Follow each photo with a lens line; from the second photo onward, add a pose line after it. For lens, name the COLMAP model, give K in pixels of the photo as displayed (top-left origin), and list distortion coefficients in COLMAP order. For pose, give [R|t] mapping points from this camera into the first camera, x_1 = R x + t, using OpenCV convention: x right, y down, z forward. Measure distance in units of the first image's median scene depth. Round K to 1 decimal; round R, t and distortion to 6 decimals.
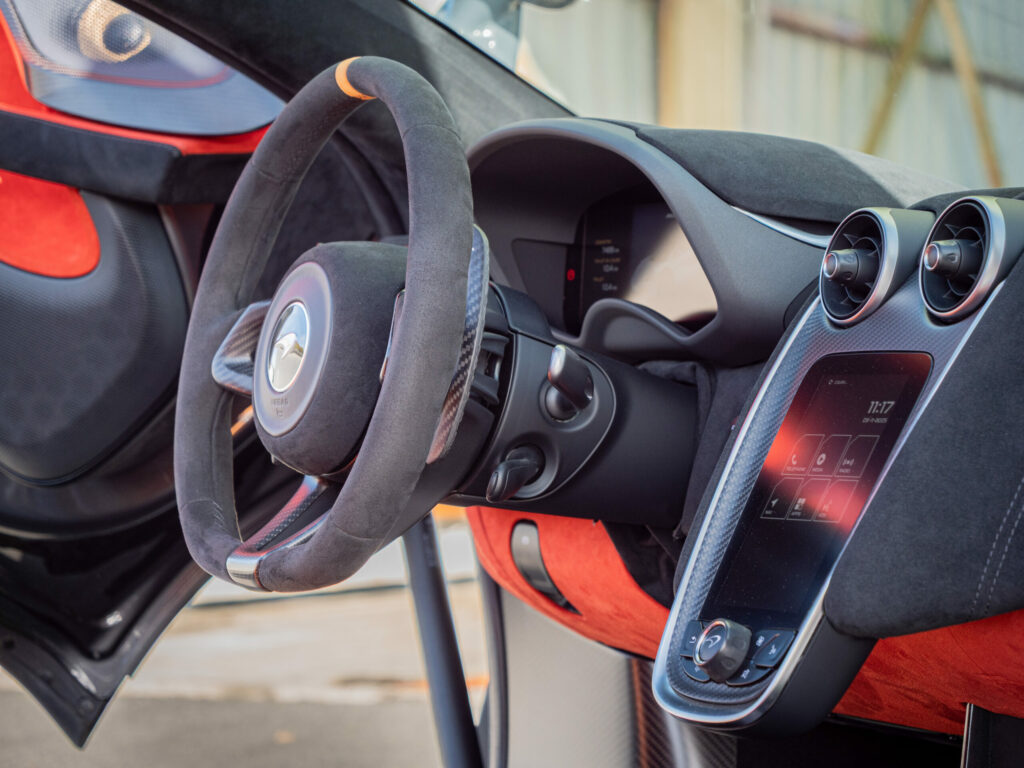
lens RADIAL K [[3565.9, 0, 512.0], [0, 3565.9, 384.0], [0, 0, 1]] dist [0.049941, -1.456279]
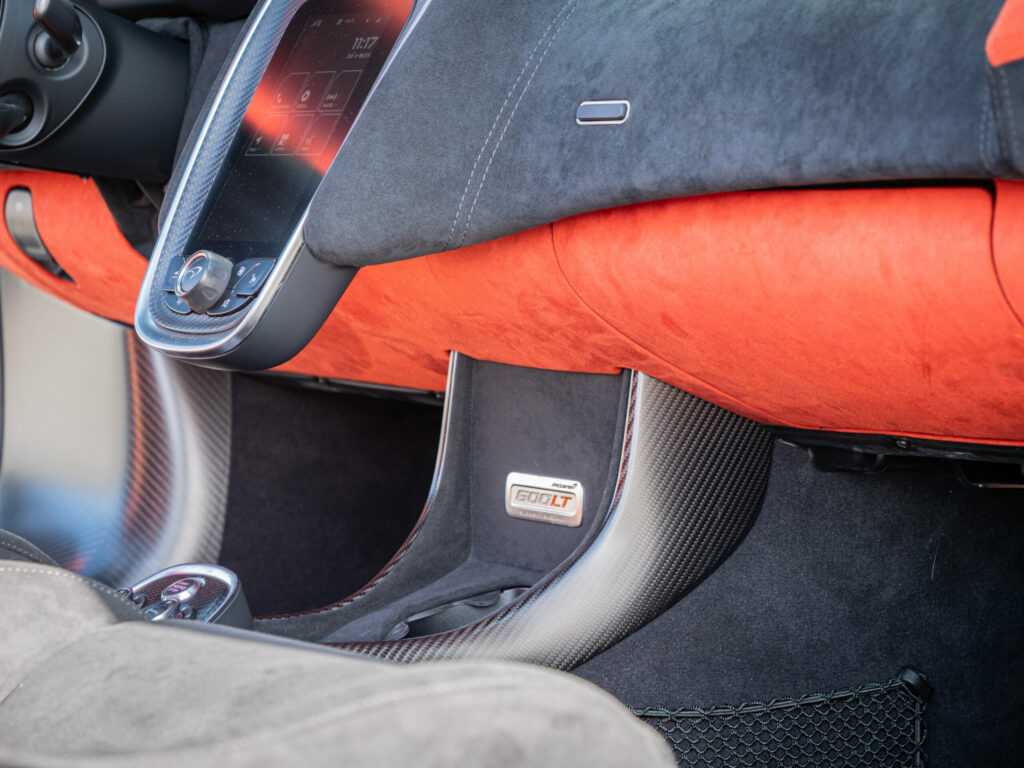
lens RADIAL K [[3565.9, 0, 512.0], [0, 3565.9, 384.0], [0, 0, 1]] dist [0.049941, -1.456279]
pose [[0.991627, 0.006094, 0.128988, 0.014131], [-0.013655, 0.998234, 0.057821, 0.039706], [-0.128407, -0.059098, 0.989959, -0.004401]]
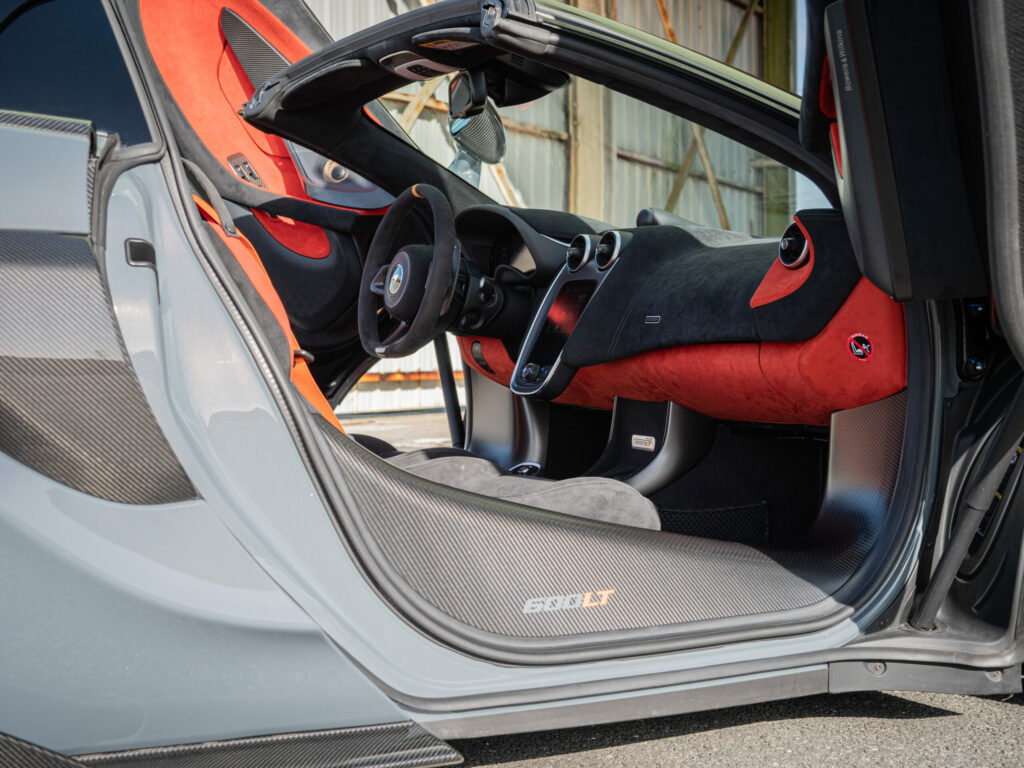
lens RADIAL K [[1681.6, 0, 512.0], [0, 1681.6, 384.0], [0, 0, 1]] dist [-0.001312, -0.027621]
pose [[0.999962, 0.007360, 0.004736, 0.031261], [-0.007519, 0.999378, 0.034454, 0.029772], [-0.004480, -0.034488, 0.999395, -0.451466]]
